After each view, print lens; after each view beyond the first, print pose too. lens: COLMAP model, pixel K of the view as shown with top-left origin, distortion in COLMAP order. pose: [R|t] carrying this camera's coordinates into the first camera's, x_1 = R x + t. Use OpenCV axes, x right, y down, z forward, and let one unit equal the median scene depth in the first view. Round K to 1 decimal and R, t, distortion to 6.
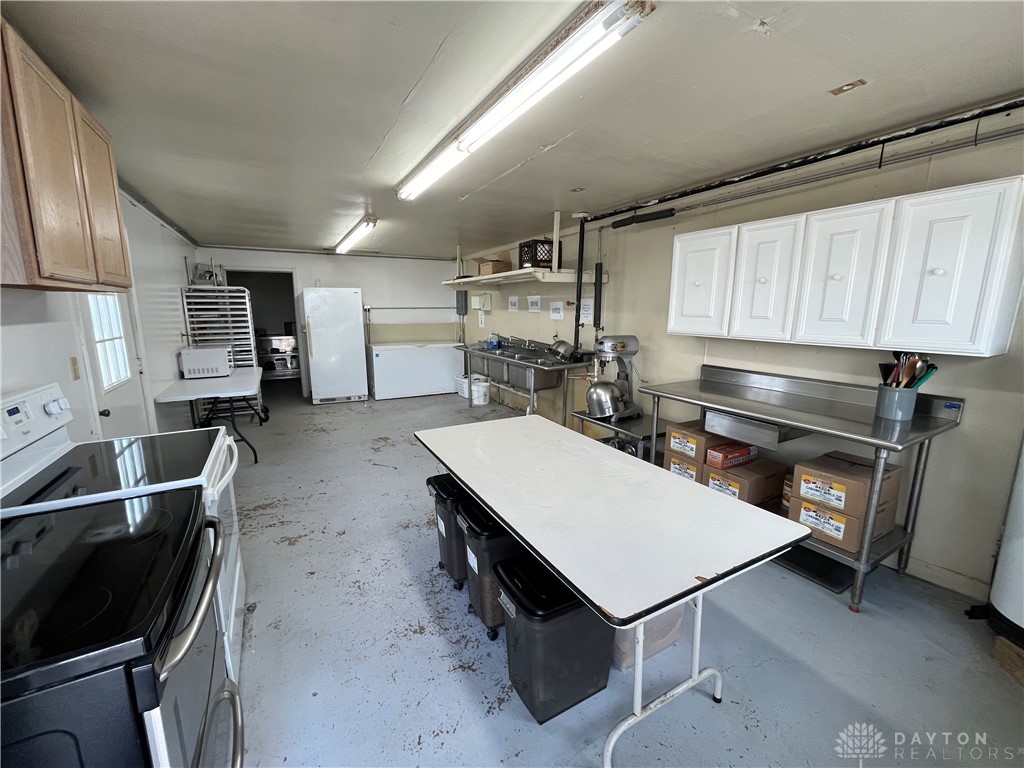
lens RADIAL K [[413.0, 0, 510.1], [0, 413.0, 382.5], [0, 0, 1]] dist [-0.000624, -0.000145]
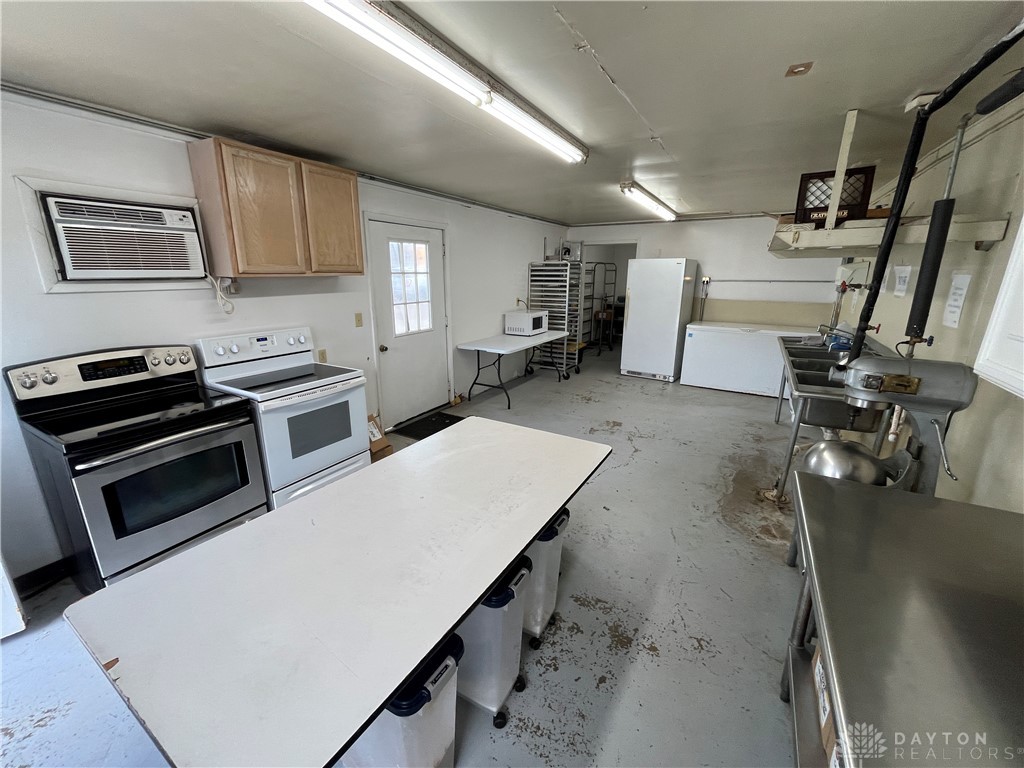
lens RADIAL K [[413.0, 0, 510.1], [0, 413.0, 382.5], [0, 0, 1]] dist [-0.000624, -0.000145]
pose [[0.504795, 0.224756, -0.833467, 0.316997], [-0.157245, 0.973298, 0.167227, -0.070928], [0.848797, 0.046643, 0.526657, 0.274618]]
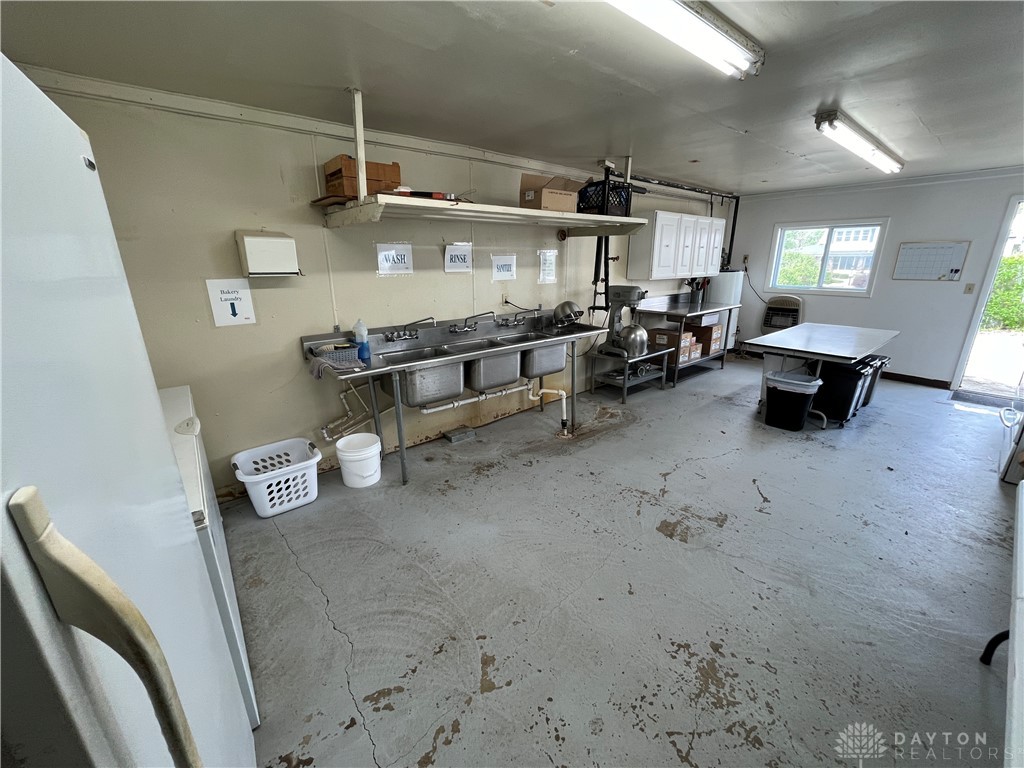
lens RADIAL K [[413.0, 0, 510.1], [0, 413.0, 382.5], [0, 0, 1]] dist [-0.000624, -0.000145]
pose [[-0.185122, -0.286111, 0.940144, -0.658358], [0.182079, 0.930129, 0.318916, -0.220061], [-0.965700, 0.230219, -0.120092, 1.137609]]
